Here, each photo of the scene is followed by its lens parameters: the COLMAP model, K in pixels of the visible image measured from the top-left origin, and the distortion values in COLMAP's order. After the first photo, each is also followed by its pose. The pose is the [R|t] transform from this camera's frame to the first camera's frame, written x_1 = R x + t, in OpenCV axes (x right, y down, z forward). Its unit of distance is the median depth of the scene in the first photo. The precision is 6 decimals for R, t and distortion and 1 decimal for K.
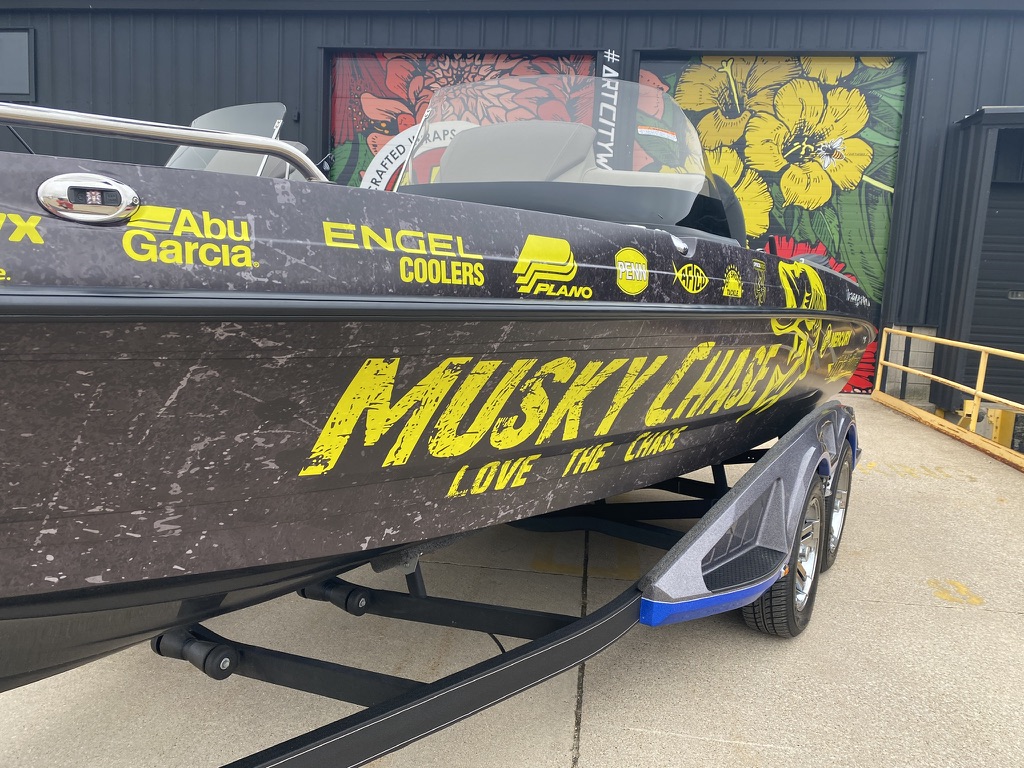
lens RADIAL K [[782.0, 0, 505.9], [0, 782.0, 378.3], [0, 0, 1]] dist [0.016786, 0.004512]
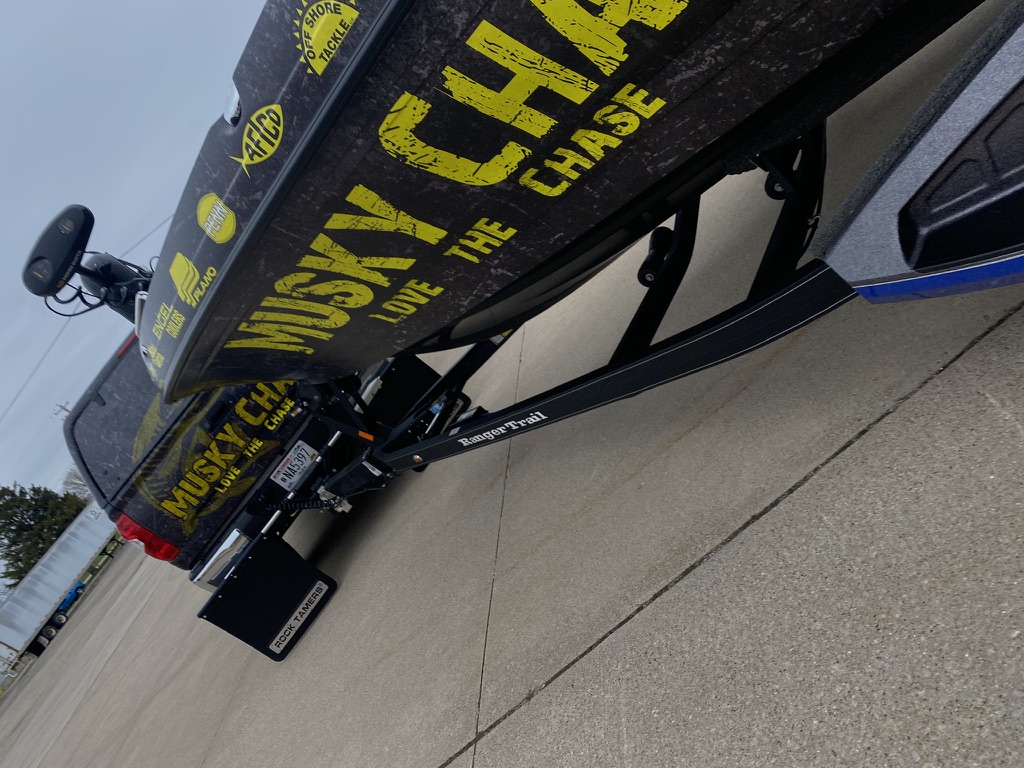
lens RADIAL K [[773.7, 0, 525.7], [0, 773.7, 390.2], [0, 0, 1]] dist [0.085134, -0.174628]
pose [[0.010493, 0.338723, -0.940828, 0.196324], [0.662377, 0.702495, 0.260304, 0.004863], [0.749097, -0.625914, -0.216991, 0.219379]]
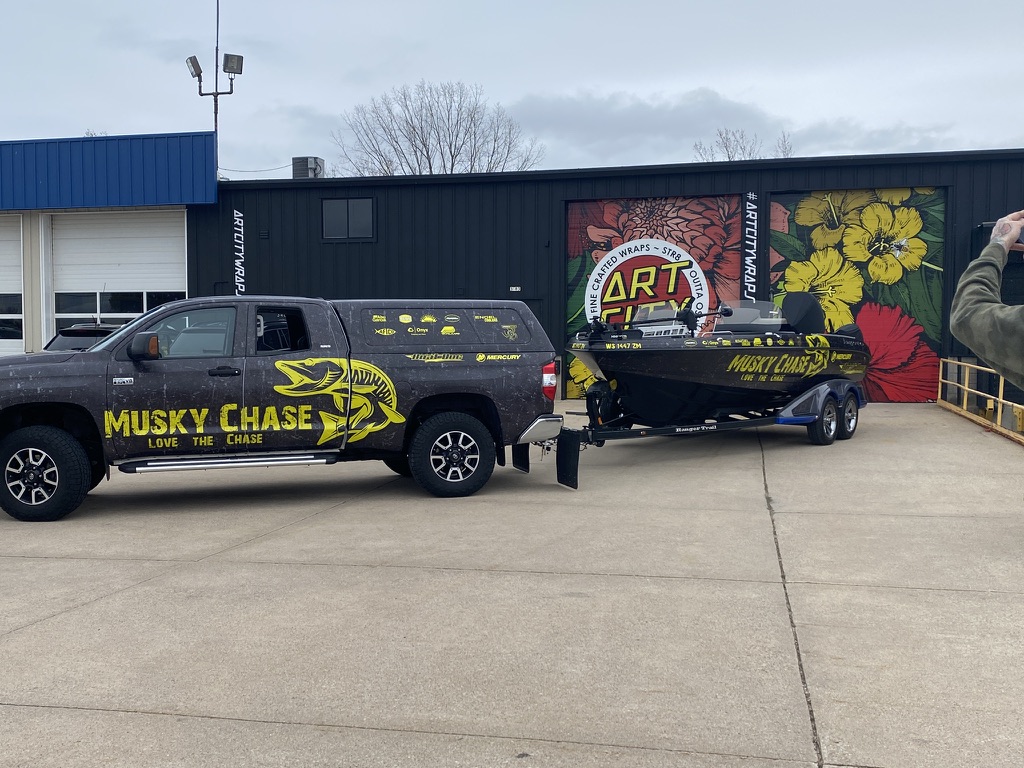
lens RADIAL K [[1079.0, 0, 488.3], [0, 1079.0, 398.8], [0, 0, 1]] dist [0.179888, -0.528481]
pose [[0.993804, -0.043848, -0.102131, -0.187955], [0.036936, 0.996959, -0.068620, 0.129568], [0.104829, 0.064423, 0.992401, -1.224742]]
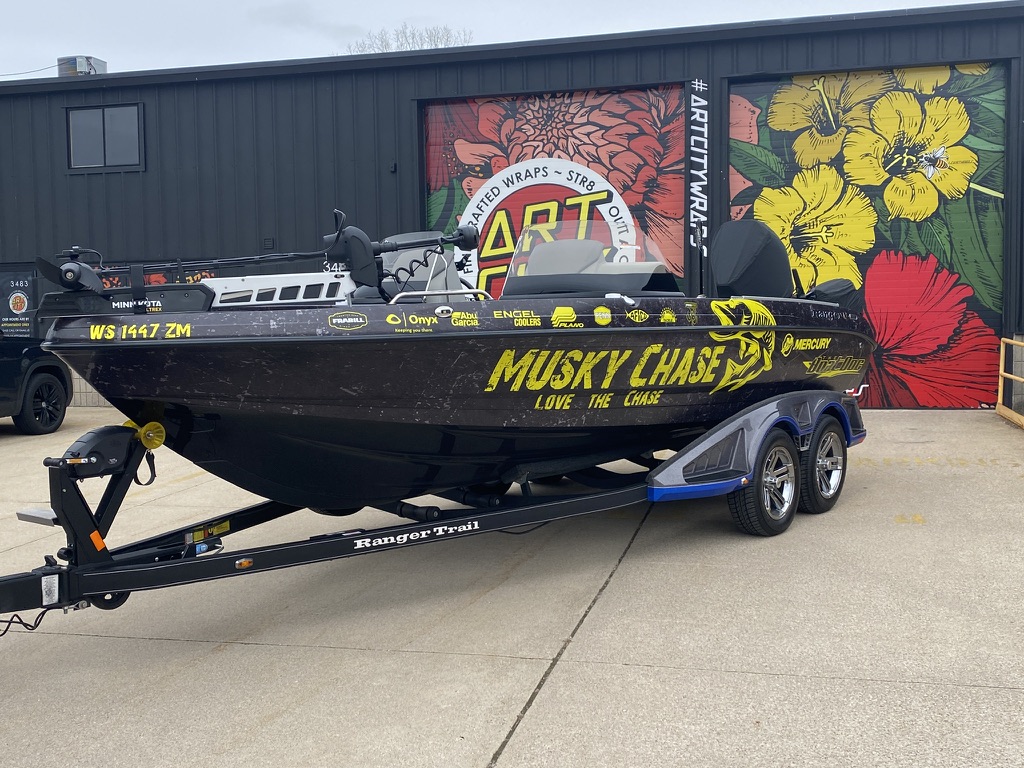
lens RADIAL K [[1075.3, 0, 512.0], [0, 1075.3, 384.0], [0, 0, 1]] dist [0.145788, -0.377368]
pose [[0.991255, -0.055025, -0.119938, 0.043150], [0.047922, 0.996967, -0.061326, 0.044583], [0.122948, 0.055042, 0.990886, -0.389990]]
